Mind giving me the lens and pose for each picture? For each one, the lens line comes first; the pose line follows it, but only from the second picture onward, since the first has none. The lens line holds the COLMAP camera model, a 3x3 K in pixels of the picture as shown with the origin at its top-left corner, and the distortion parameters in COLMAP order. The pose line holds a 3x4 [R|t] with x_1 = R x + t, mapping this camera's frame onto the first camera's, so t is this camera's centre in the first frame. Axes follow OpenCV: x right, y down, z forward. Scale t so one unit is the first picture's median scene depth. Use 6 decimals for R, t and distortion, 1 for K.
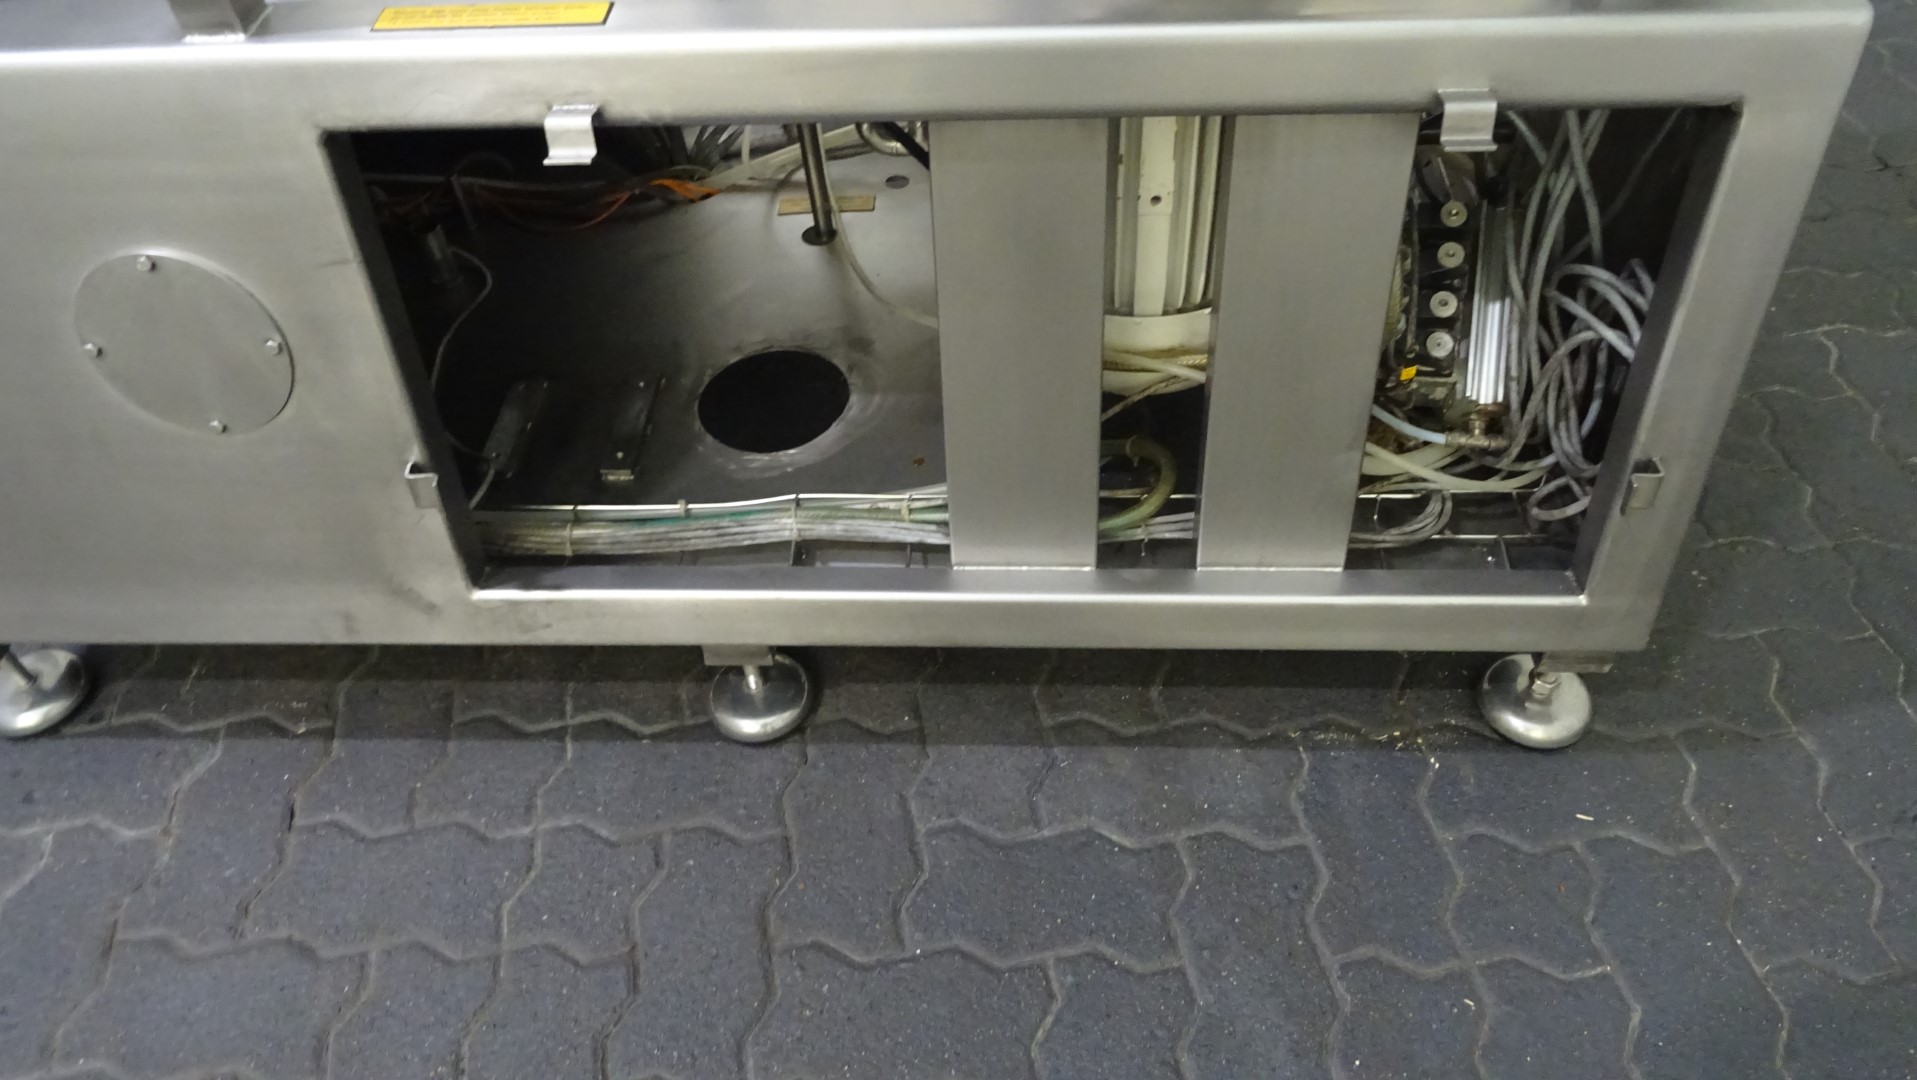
lens RADIAL K [[1379.6, 0, 954.1], [0, 1379.6, 530.8], [0, 0, 1]] dist [0.002824, -0.000049]
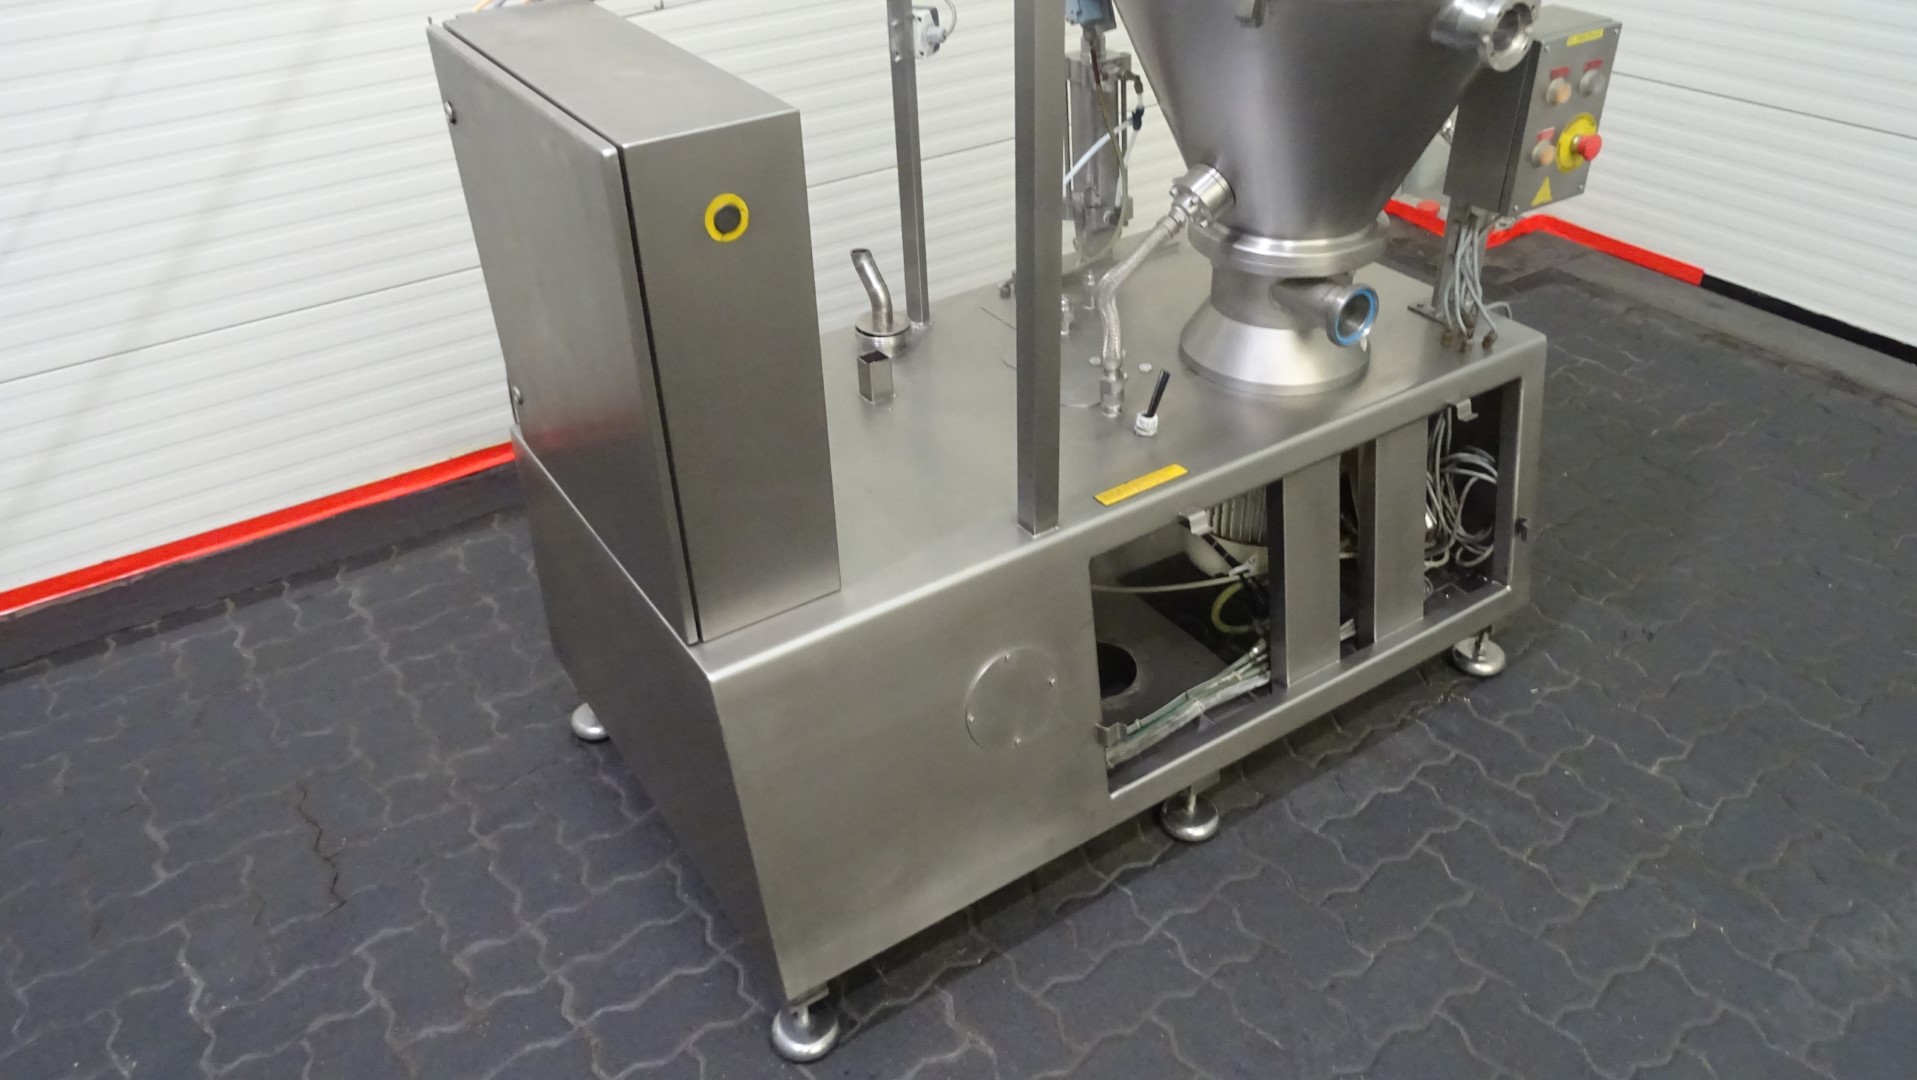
lens RADIAL K [[1379.6, 0, 954.1], [0, 1379.6, 530.8], [0, 0, 1]] dist [0.002824, -0.000049]
pose [[0.812615, -0.306036, 0.495983, -1.222726], [0.426084, 0.892607, -0.147328, -0.079514], [-0.397630, 0.331051, 0.855743, -0.534923]]
